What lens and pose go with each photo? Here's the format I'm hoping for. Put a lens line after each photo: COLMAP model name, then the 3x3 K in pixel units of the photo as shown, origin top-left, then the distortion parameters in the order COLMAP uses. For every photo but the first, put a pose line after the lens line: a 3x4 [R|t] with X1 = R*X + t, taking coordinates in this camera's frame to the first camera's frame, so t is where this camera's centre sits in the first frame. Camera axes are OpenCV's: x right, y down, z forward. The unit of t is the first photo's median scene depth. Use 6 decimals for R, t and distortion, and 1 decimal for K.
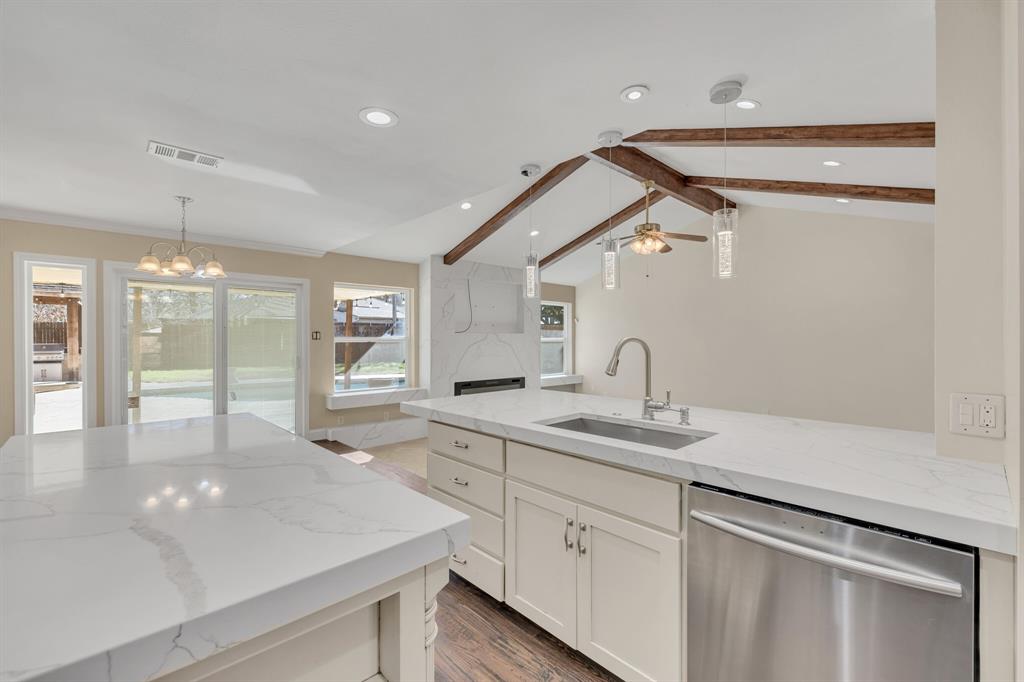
lens RADIAL K [[435.1, 0, 518.3], [0, 435.1, 338.5], [0, 0, 1]] dist [-0.005785, 0.001004]
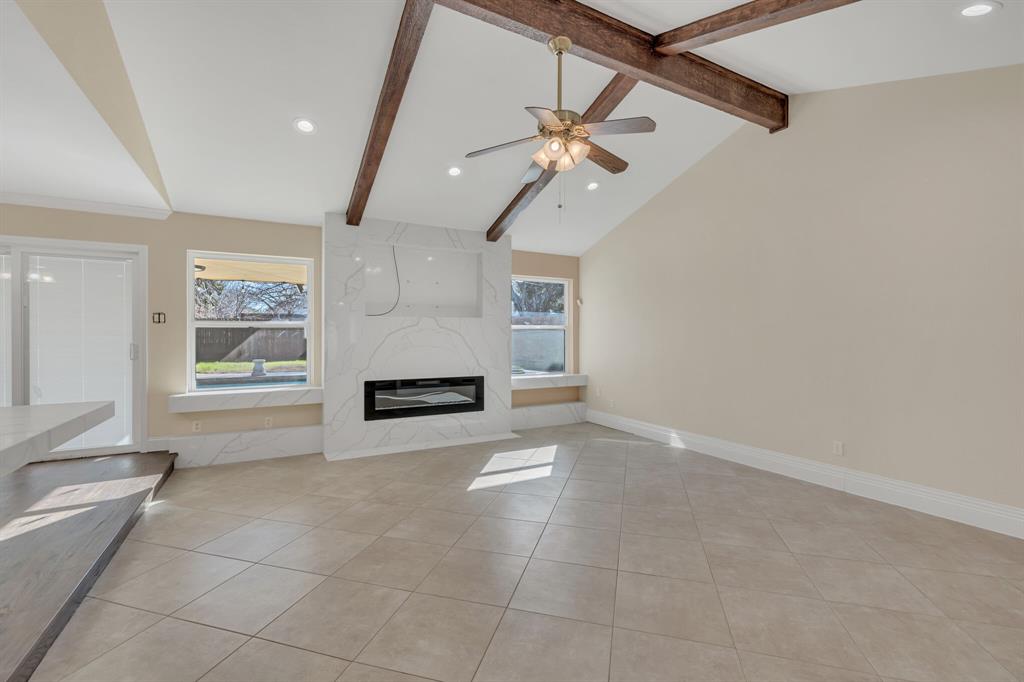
lens RADIAL K [[448.9, 0, 513.3], [0, 448.9, 338.0], [0, 0, 1]] dist [0.009548, -0.001471]
pose [[0.966731, 0.000971, -0.255793, 0.334591], [0.000423, 0.999985, 0.005397, 0.023750], [0.255795, -0.005326, 0.966717, 0.346047]]
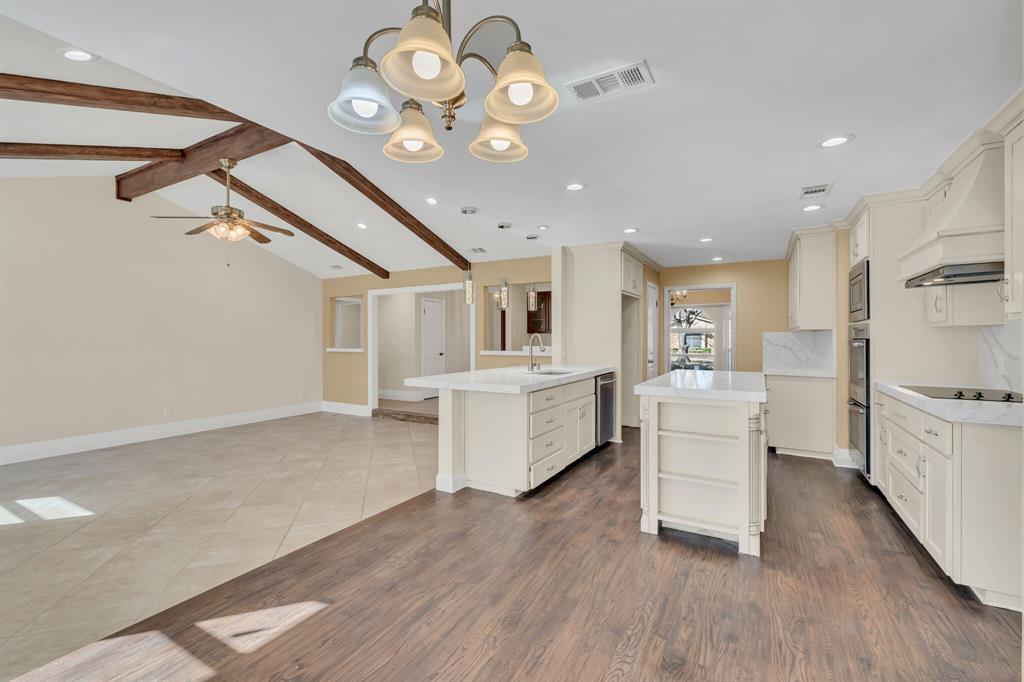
lens RADIAL K [[435.1, 0, 507.0], [0, 435.1, 338.2], [0, 0, 1]] dist [-0.005785, 0.001004]
pose [[-0.283233, -0.004643, 0.959040, -0.636042], [0.000960, 0.999986, 0.005125, 0.000099], [-0.959051, 0.002372, -0.283224, 0.594184]]
